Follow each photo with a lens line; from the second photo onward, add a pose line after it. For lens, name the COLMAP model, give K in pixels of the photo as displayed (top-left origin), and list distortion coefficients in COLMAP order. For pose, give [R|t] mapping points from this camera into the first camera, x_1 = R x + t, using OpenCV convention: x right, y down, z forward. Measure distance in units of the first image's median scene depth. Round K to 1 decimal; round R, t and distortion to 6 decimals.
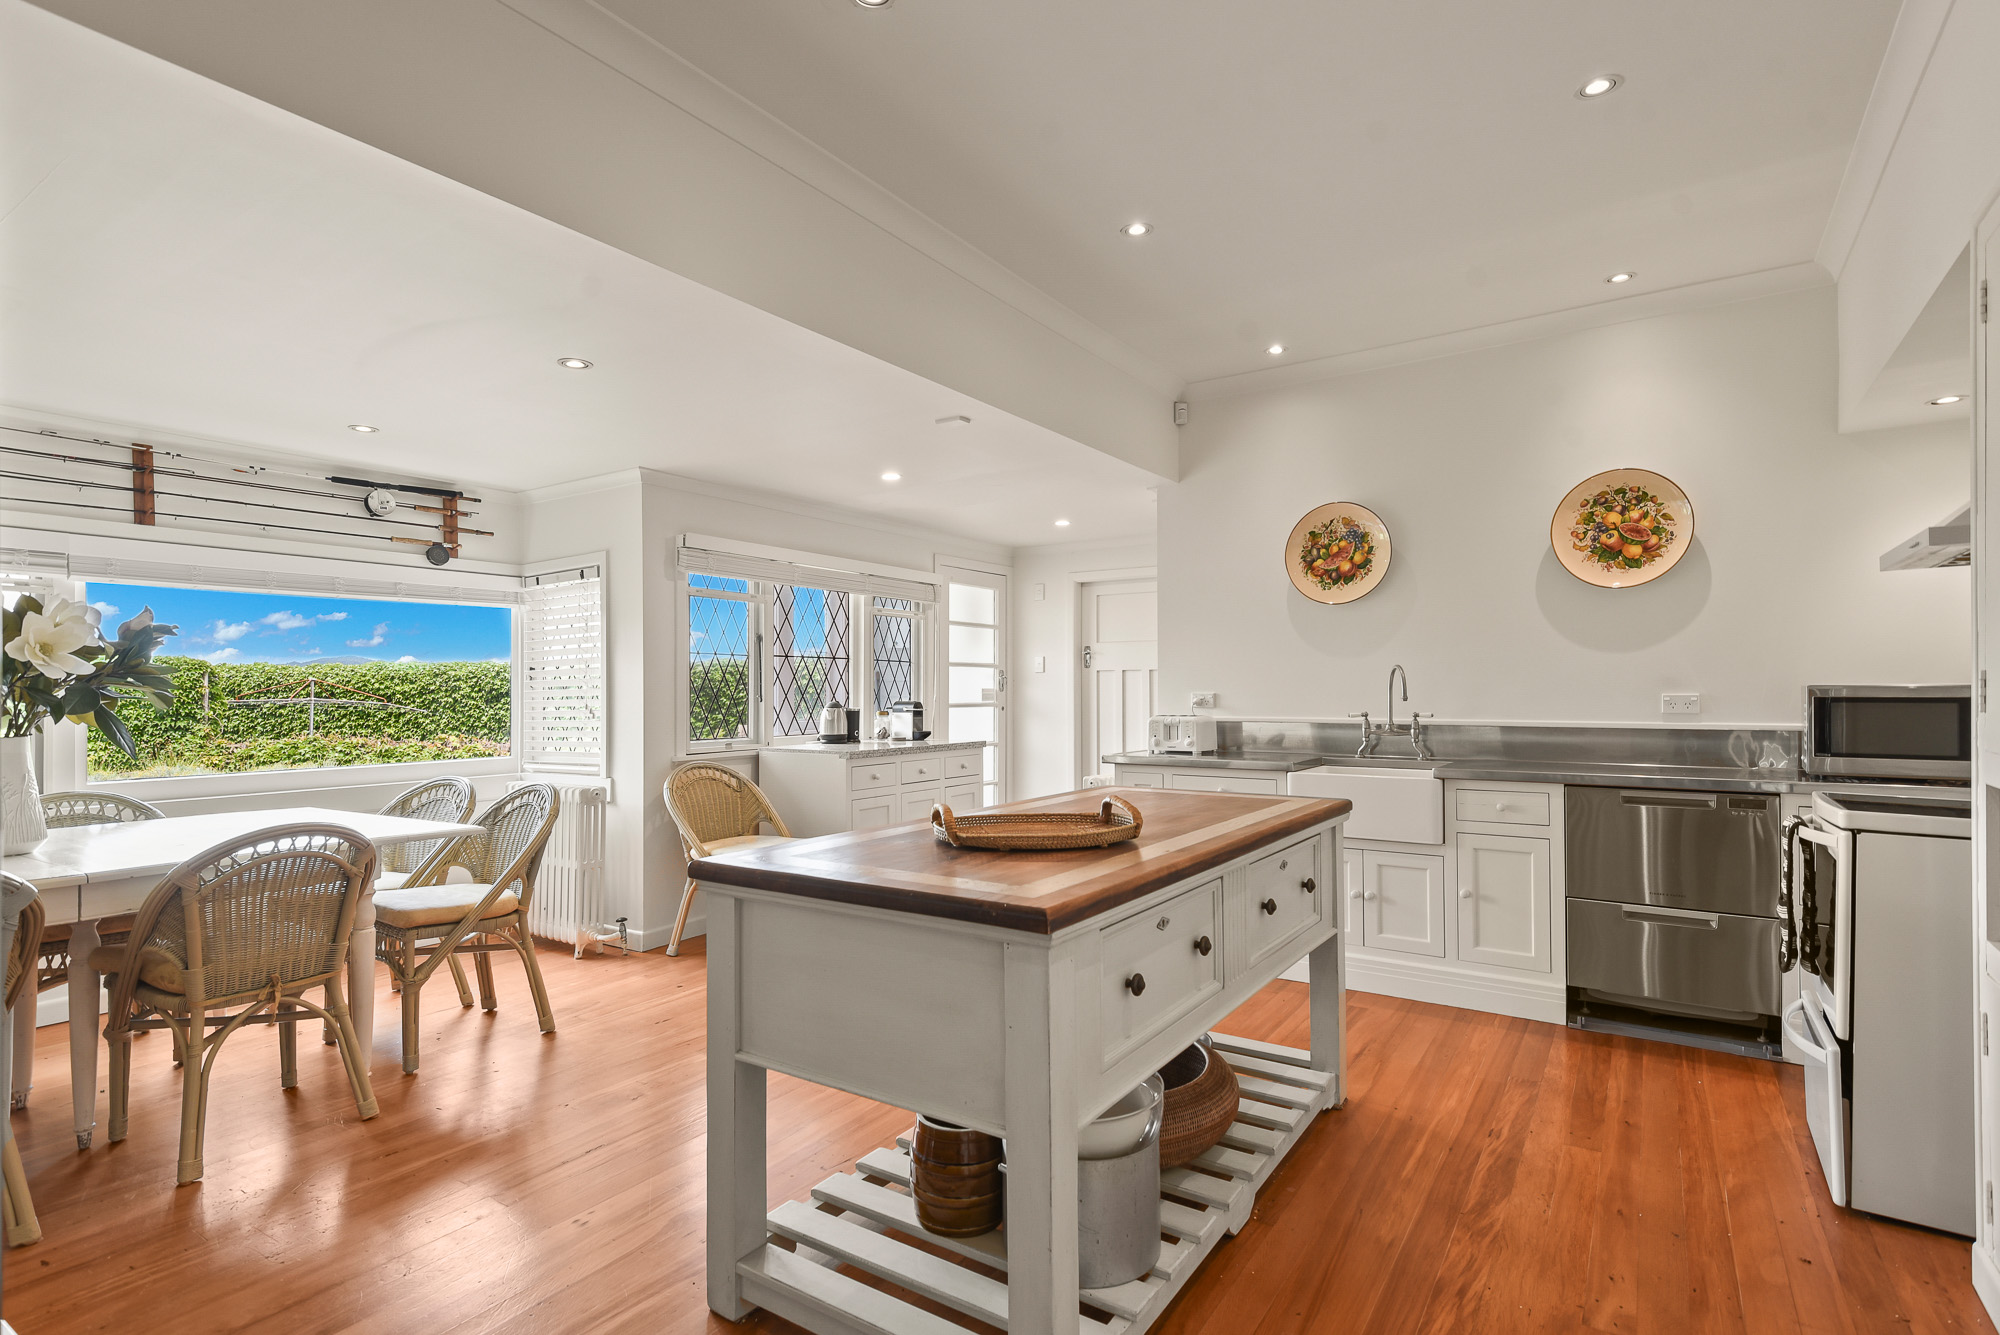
lens RADIAL K [[1002.2, 0, 992.9], [0, 1002.2, 686.6], [0, 0, 1]] dist [0.005507, 0.000163]
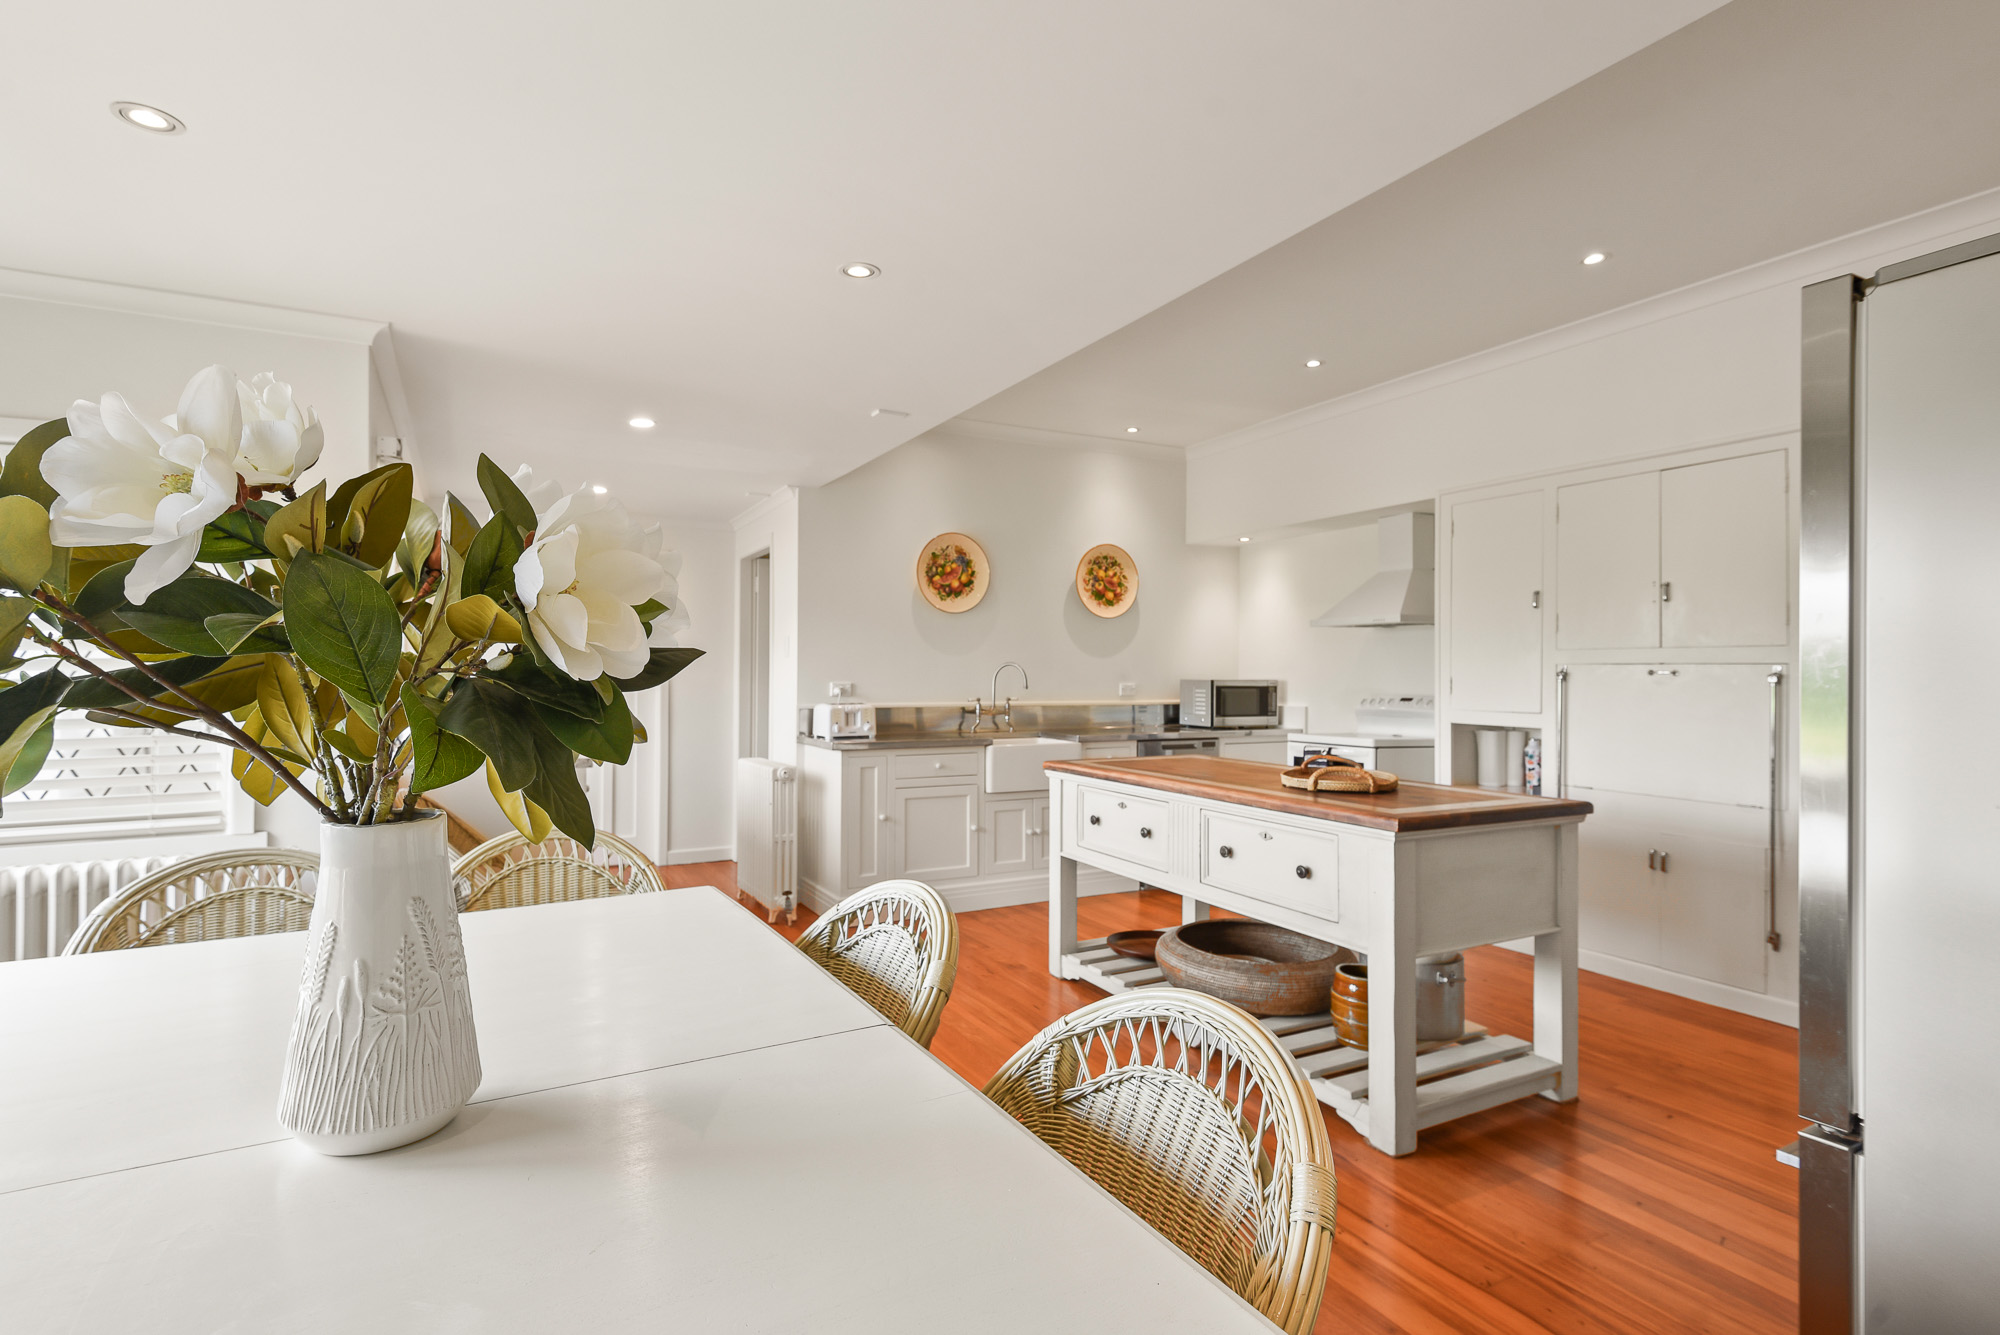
lens RADIAL K [[1002.2, 0, 993.5], [0, 1002.2, 659.8], [0, 0, 1]] dist [0.005507, 0.000163]
pose [[0.451665, 0.015315, 0.892056, -0.777733], [-0.015770, 0.999834, -0.009180, -0.012388], [-0.892048, -0.009921, 0.451831, 0.386675]]
